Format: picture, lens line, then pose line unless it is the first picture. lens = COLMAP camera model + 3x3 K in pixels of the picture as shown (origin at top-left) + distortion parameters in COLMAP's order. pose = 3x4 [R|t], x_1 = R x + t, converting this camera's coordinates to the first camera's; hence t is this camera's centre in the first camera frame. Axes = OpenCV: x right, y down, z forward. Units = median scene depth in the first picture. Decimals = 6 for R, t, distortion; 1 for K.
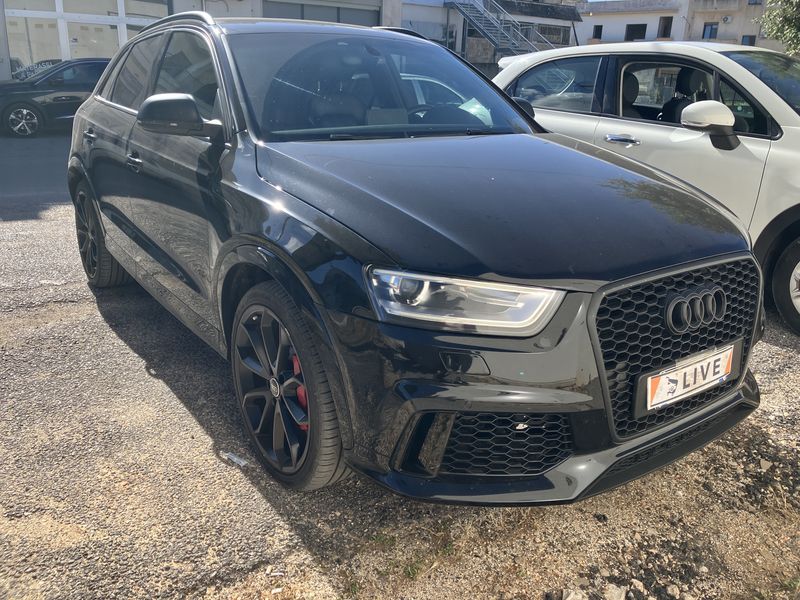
lens RADIAL K [[691.7, 0, 400.0], [0, 691.7, 300.0], [0, 0, 1]] dist [0.099154, -0.201643]
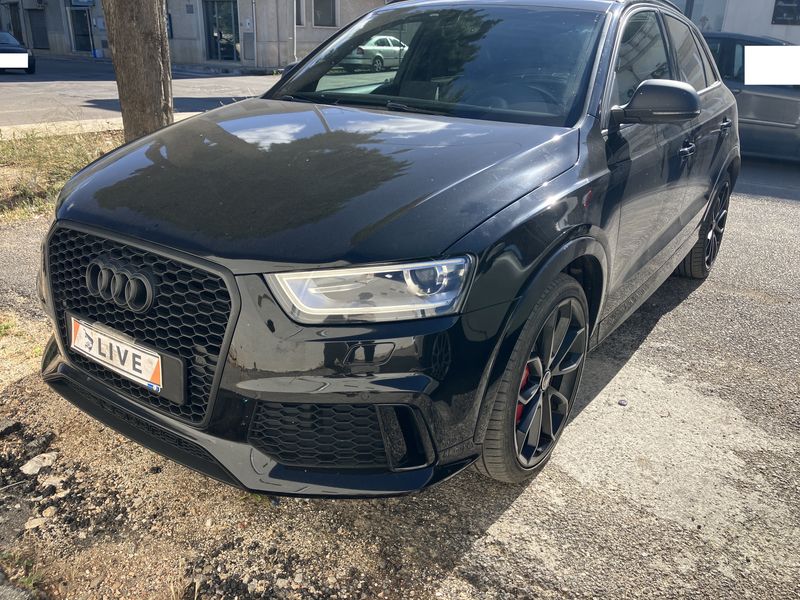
lens RADIAL K [[659.0, 0, 400.0], [0, 659.0, 300.0], [0, 0, 1]] dist [0.000491, 0.000656]
pose [[0.312315, 0.323606, -0.893162, 1.348210], [-0.322151, 0.920559, 0.220885, -0.288672], [0.893688, 0.218747, 0.391754, 0.993626]]
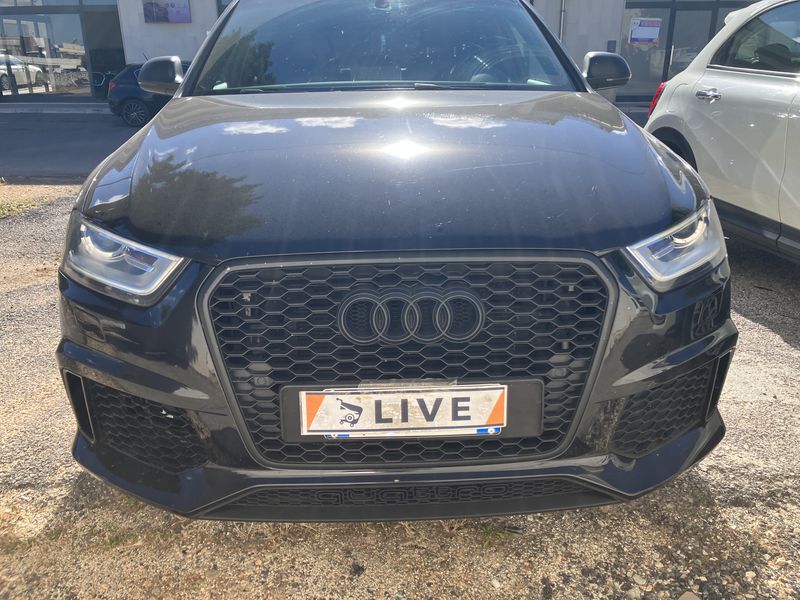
lens RADIAL K [[691.7, 0, 400.0], [0, 691.7, 300.0], [0, 0, 1]] dist [0.099154, -0.201643]
pose [[0.829265, 0.159023, -0.535753, 0.784873], [-0.148197, 0.986914, 0.063550, -0.046895], [0.538848, 0.026697, 0.841980, 0.404705]]
